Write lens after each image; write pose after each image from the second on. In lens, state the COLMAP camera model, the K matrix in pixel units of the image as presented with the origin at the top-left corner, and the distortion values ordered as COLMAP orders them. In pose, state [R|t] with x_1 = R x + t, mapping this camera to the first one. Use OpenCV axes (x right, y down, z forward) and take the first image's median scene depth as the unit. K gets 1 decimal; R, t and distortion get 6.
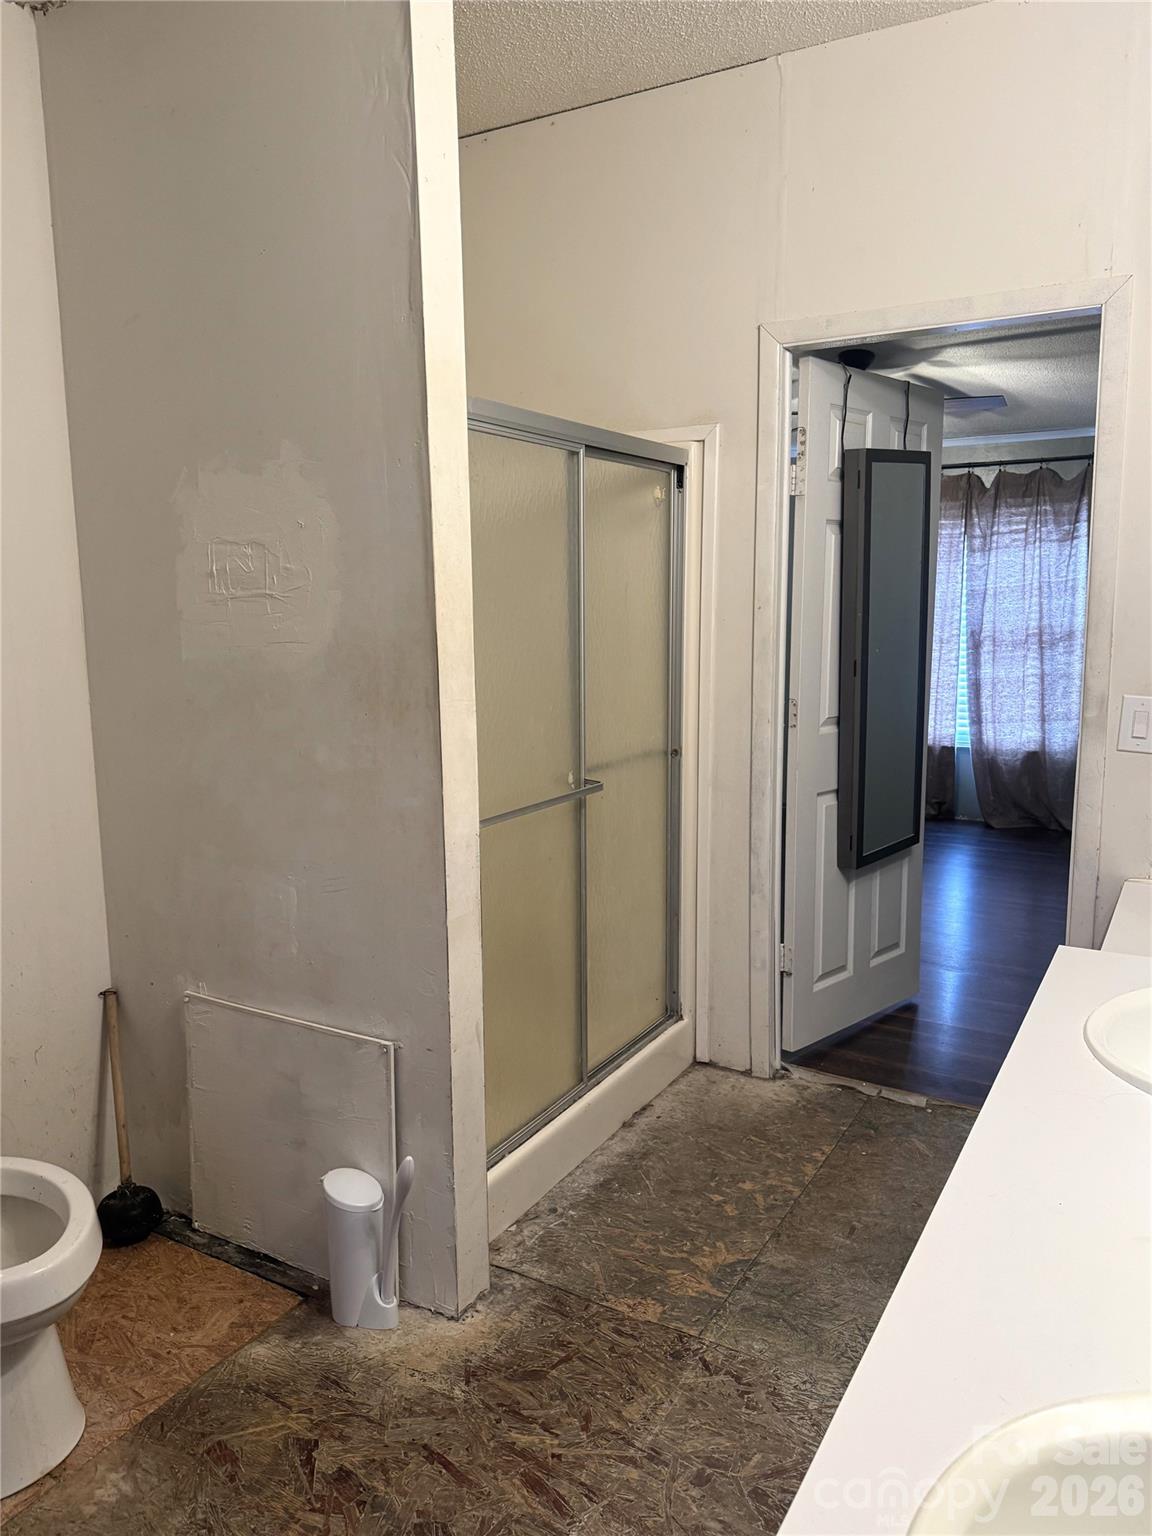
lens RADIAL K [[1116.6, 0, 580.8], [0, 1116.6, 759.8], [0, 0, 1]] dist [0.055842, -0.081235]
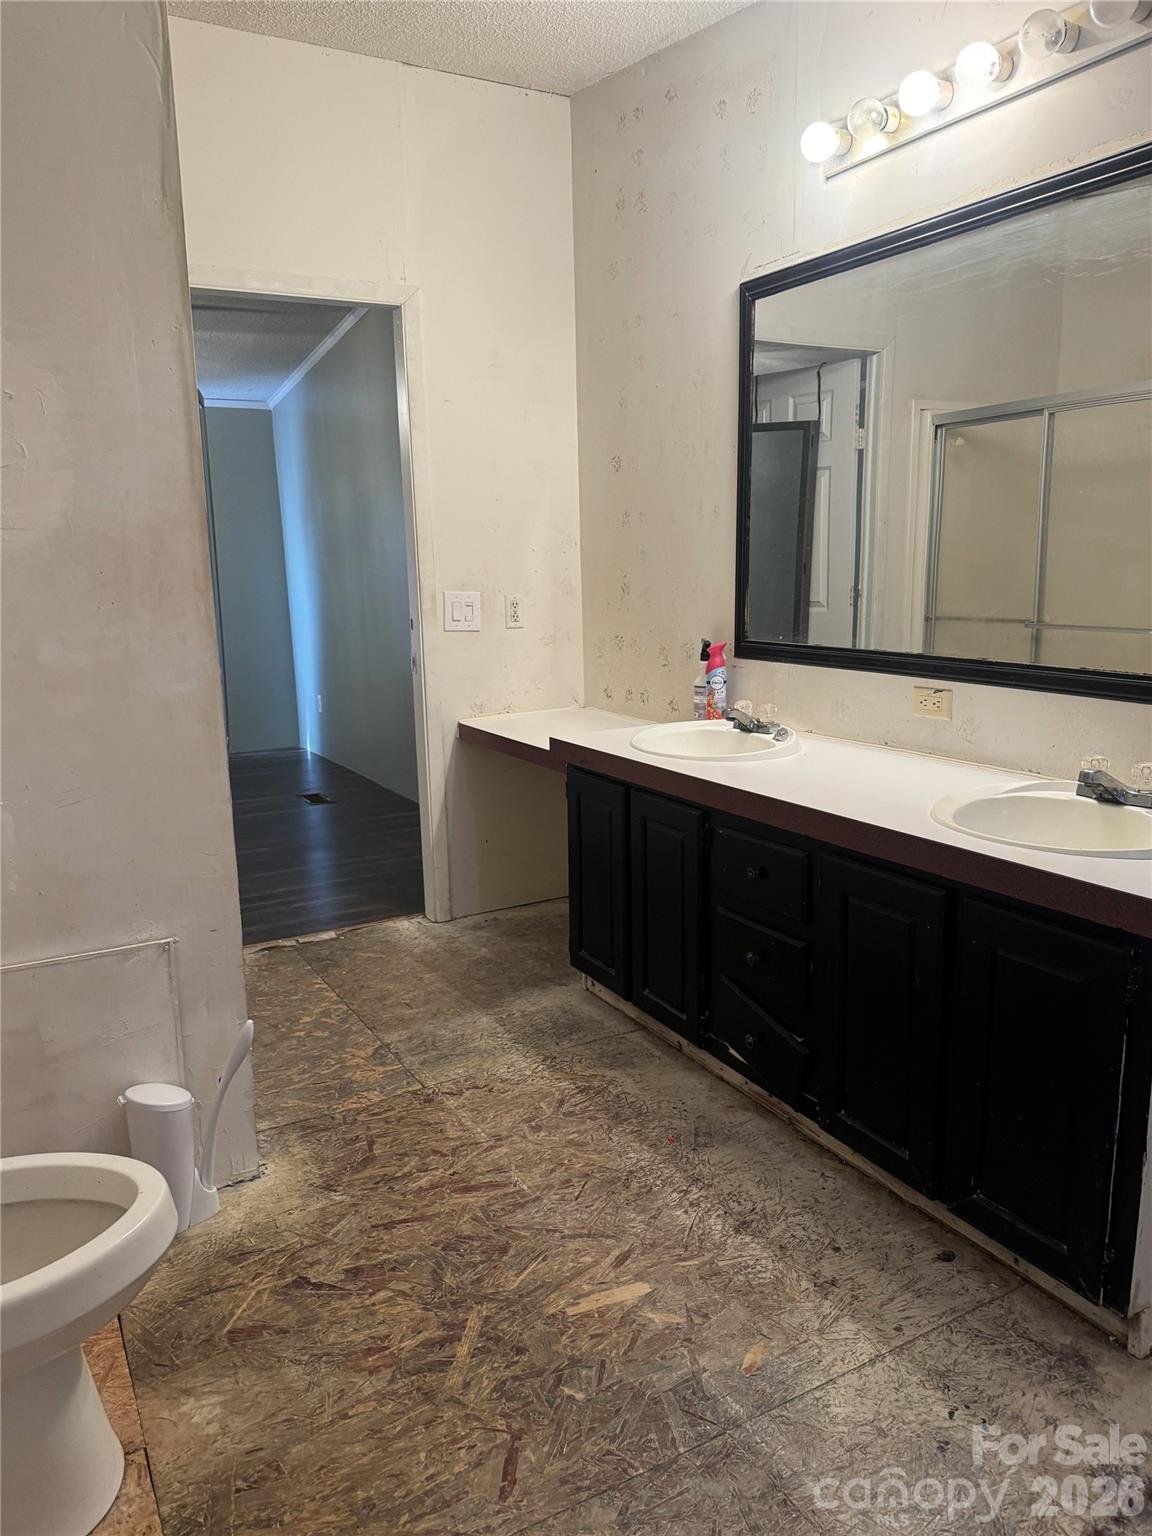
lens RADIAL K [[1116.6, 0, 589.6], [0, 1116.6, 760.9], [0, 0, 1]] dist [0.055842, -0.081235]
pose [[0.509244, -0.162907, 0.845064, -0.782488], [0.148702, 0.983808, 0.100044, 0.053771], [-0.847678, 0.074716, 0.525223, 0.152407]]
